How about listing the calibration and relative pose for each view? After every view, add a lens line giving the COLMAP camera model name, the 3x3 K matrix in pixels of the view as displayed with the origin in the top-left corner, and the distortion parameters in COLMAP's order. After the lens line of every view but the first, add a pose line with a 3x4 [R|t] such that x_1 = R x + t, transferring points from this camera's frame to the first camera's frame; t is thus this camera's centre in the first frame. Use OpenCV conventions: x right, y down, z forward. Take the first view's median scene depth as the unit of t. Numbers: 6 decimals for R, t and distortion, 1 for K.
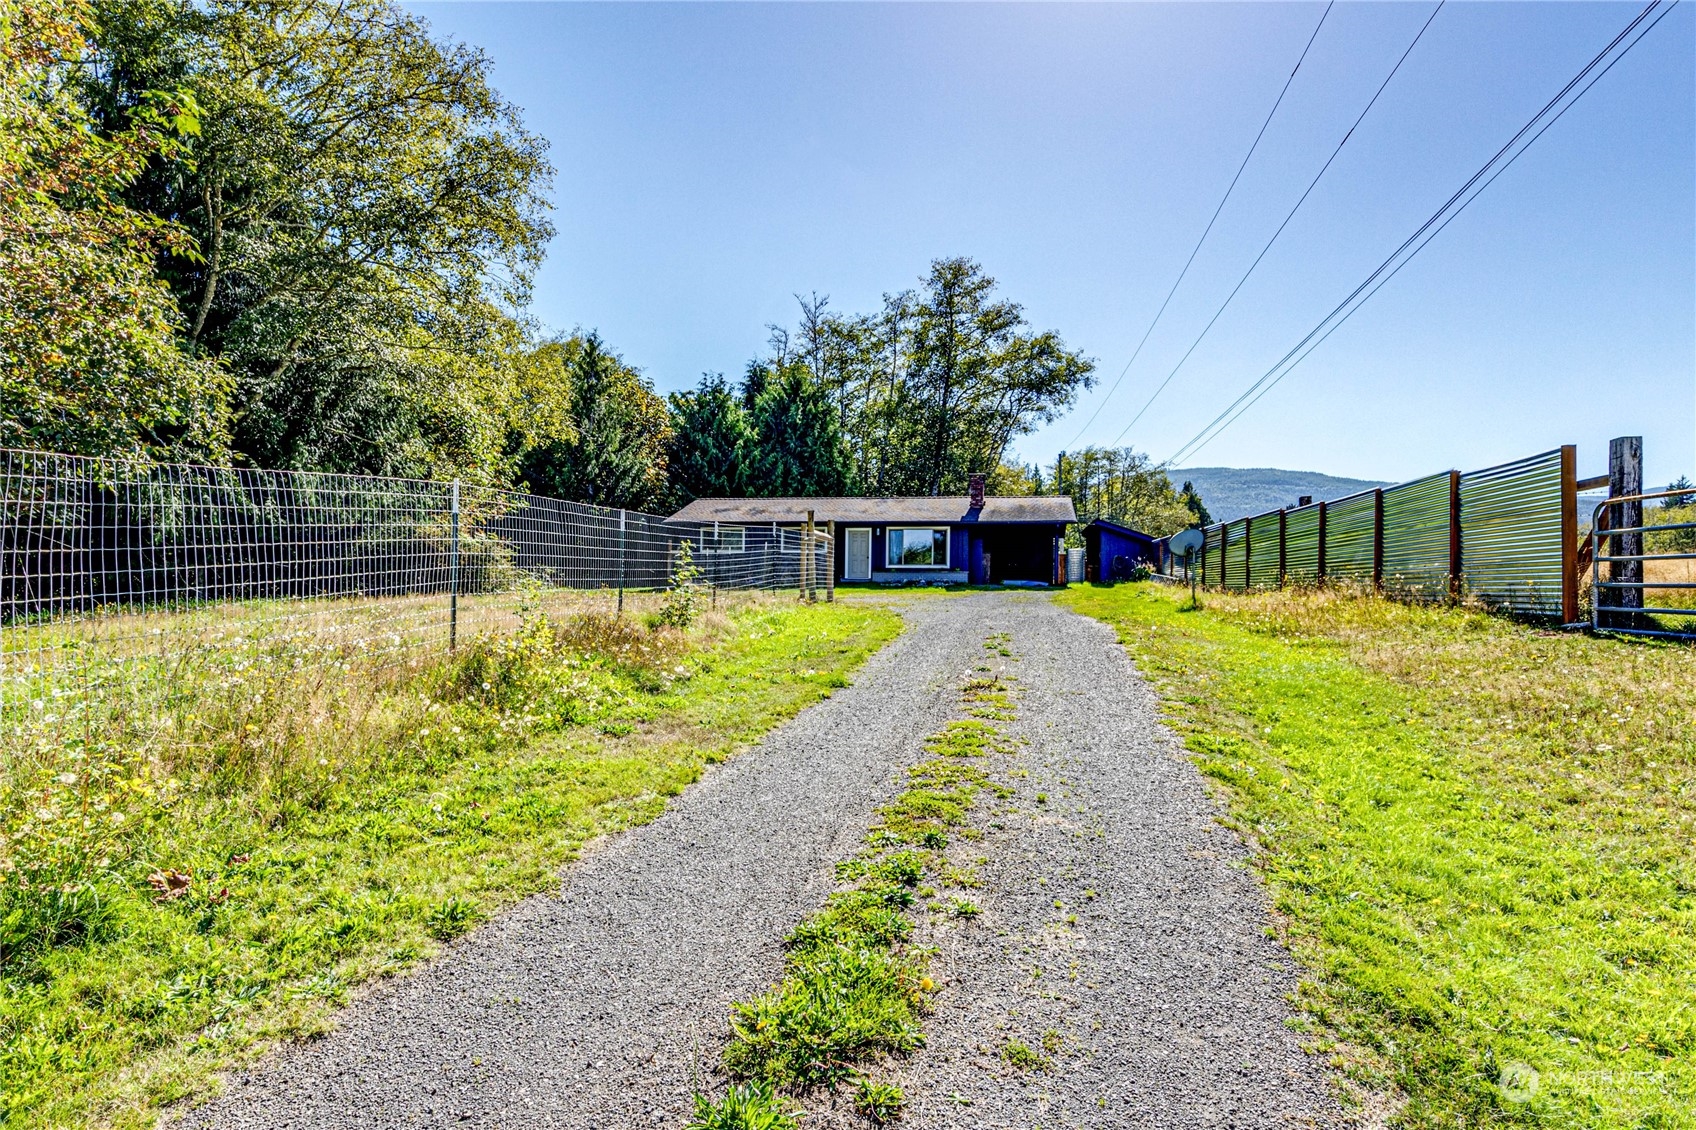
lens RADIAL K [[790.3, 0, 806.9], [0, 790.3, 530.0], [0, 0, 1]] dist [-0.000753, 0.000037]
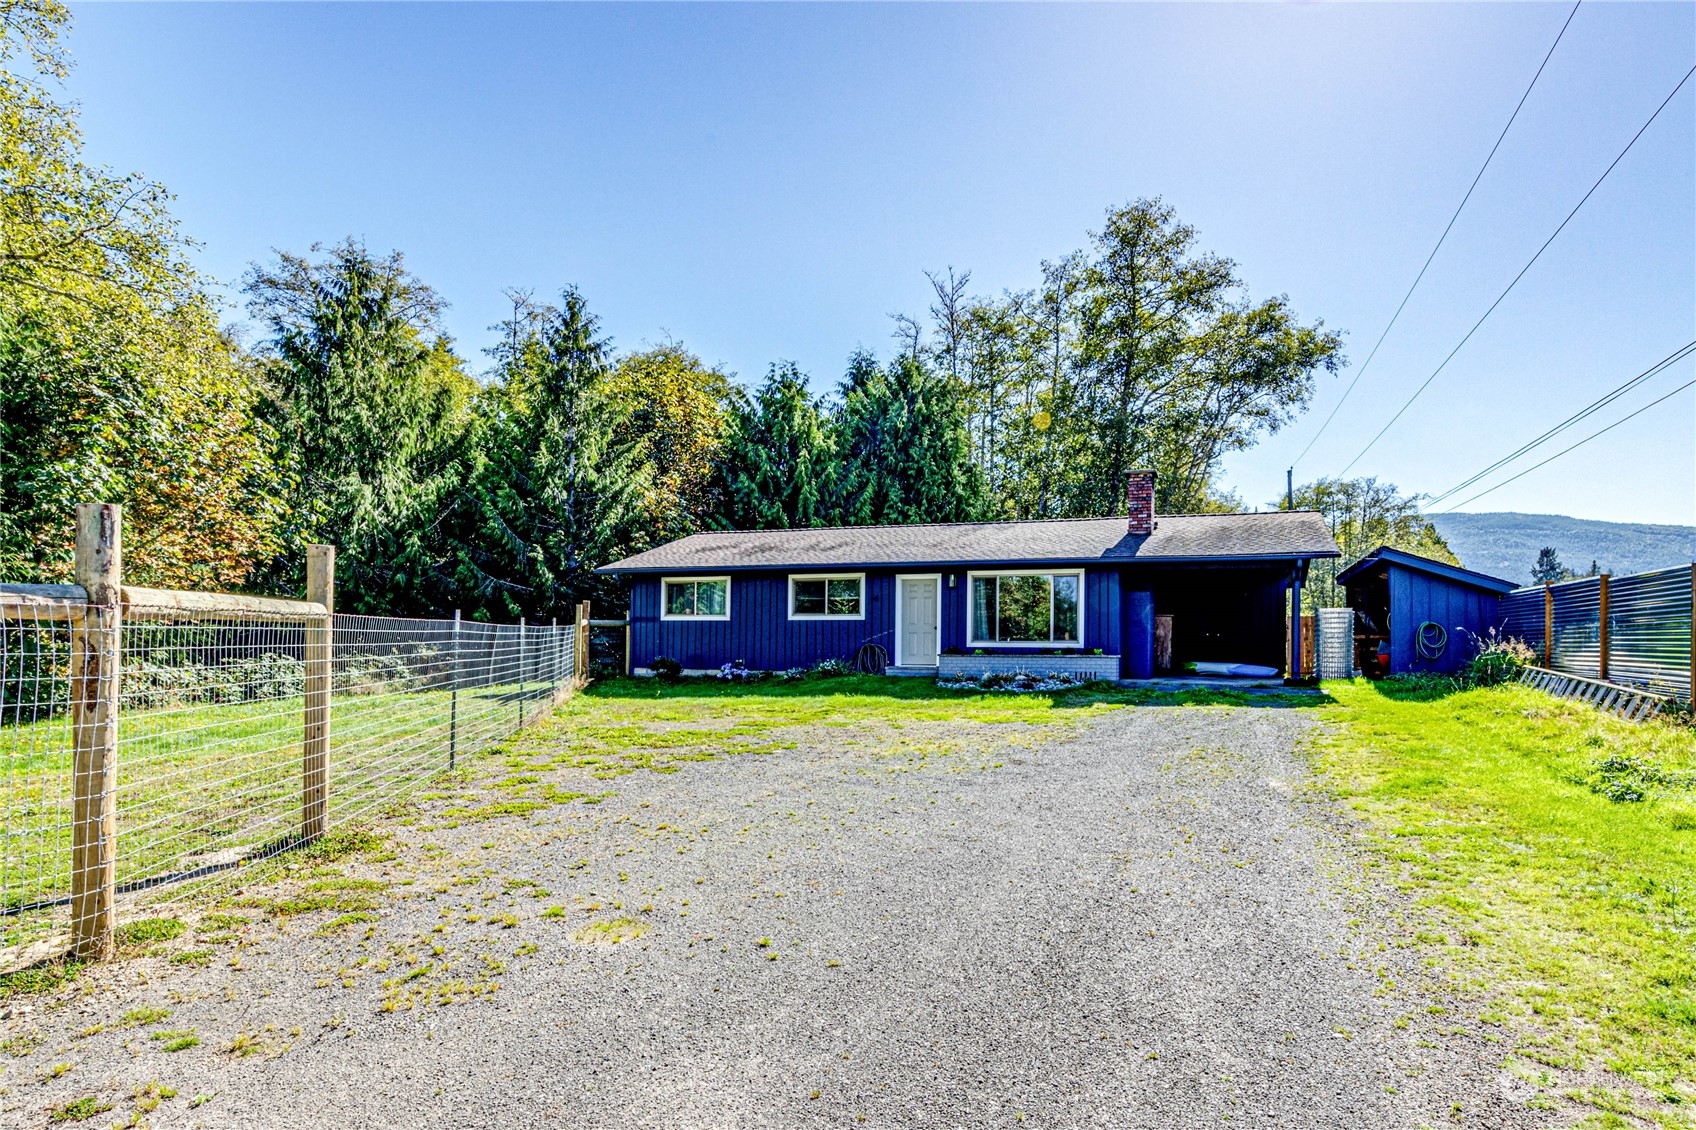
lens RADIAL K [[856.6, 0, 908.0], [0, 856.6, 604.8], [0, 0, 1]] dist [-0.000199, -0.000094]
pose [[0.994460, -0.011432, -0.104494, 0.059043], [0.014107, 0.999591, 0.024896, 0.001849], [0.104166, -0.026232, 0.994214, 0.199242]]
